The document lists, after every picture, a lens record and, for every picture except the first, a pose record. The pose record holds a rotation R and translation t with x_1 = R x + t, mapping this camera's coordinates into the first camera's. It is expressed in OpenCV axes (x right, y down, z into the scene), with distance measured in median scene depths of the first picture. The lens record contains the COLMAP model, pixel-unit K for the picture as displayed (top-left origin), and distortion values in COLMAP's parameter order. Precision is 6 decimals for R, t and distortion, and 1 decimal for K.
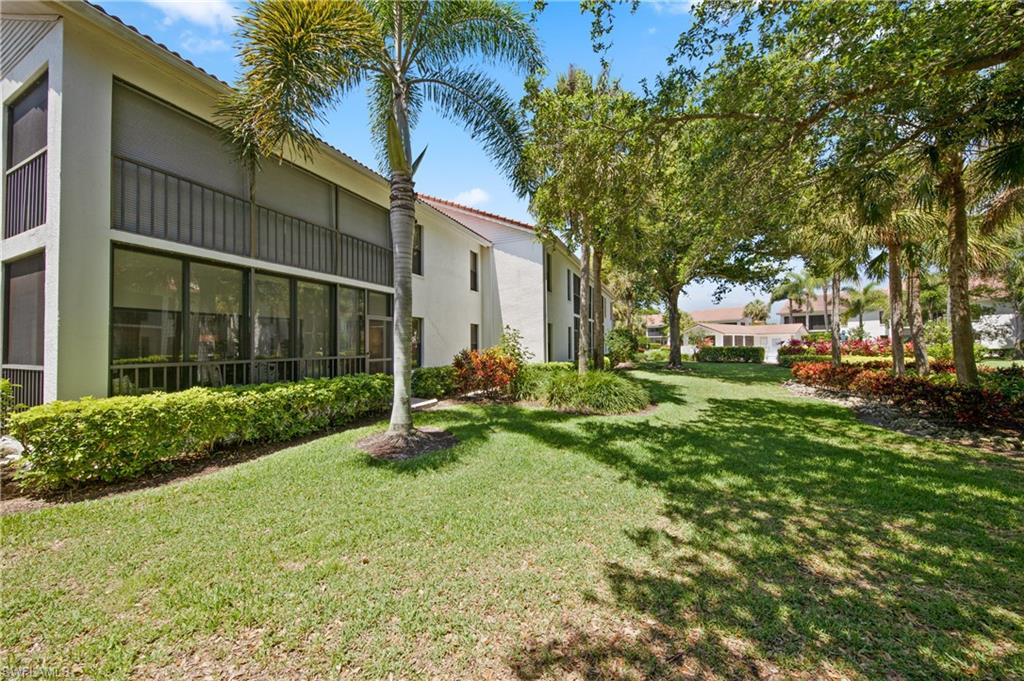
lens RADIAL K [[350.2, 0, 512.0], [0, 350.2, 340.5], [0, 0, 1]] dist [0.004557, -0.000127]
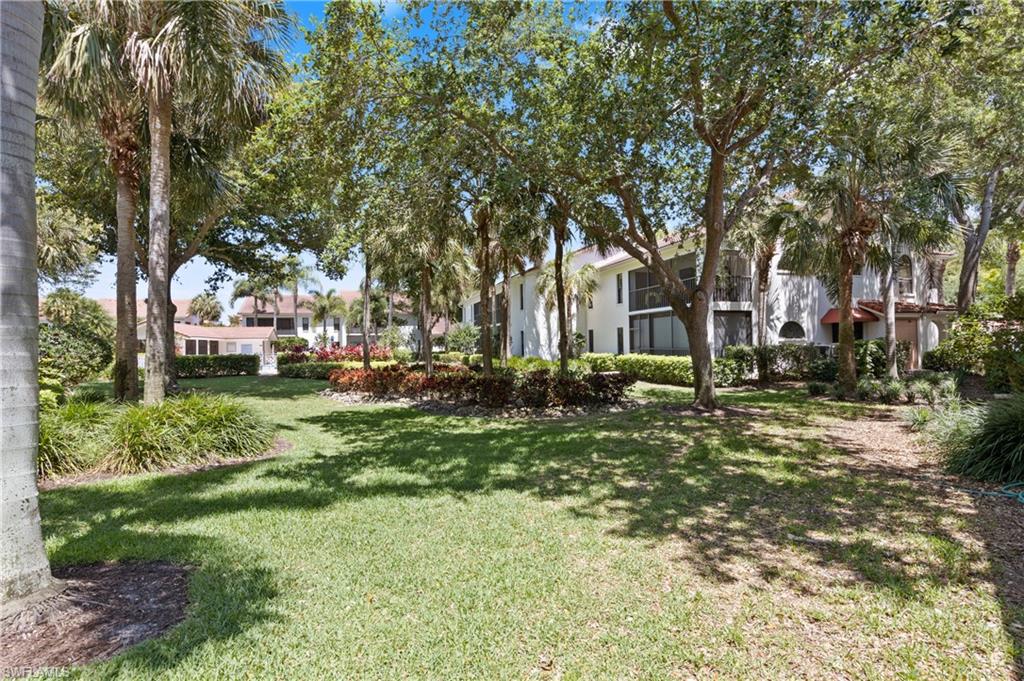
lens RADIAL K [[492.3, 0, 512.0], [0, 492.3, 340.5], [0, 0, 1]] dist [0.001696, 0.000085]
pose [[0.310246, 0.010543, 0.950598, -0.214137], [0.003925, 0.999916, -0.012371, 0.003151], [-0.950648, 0.007569, 0.310179, 0.123715]]
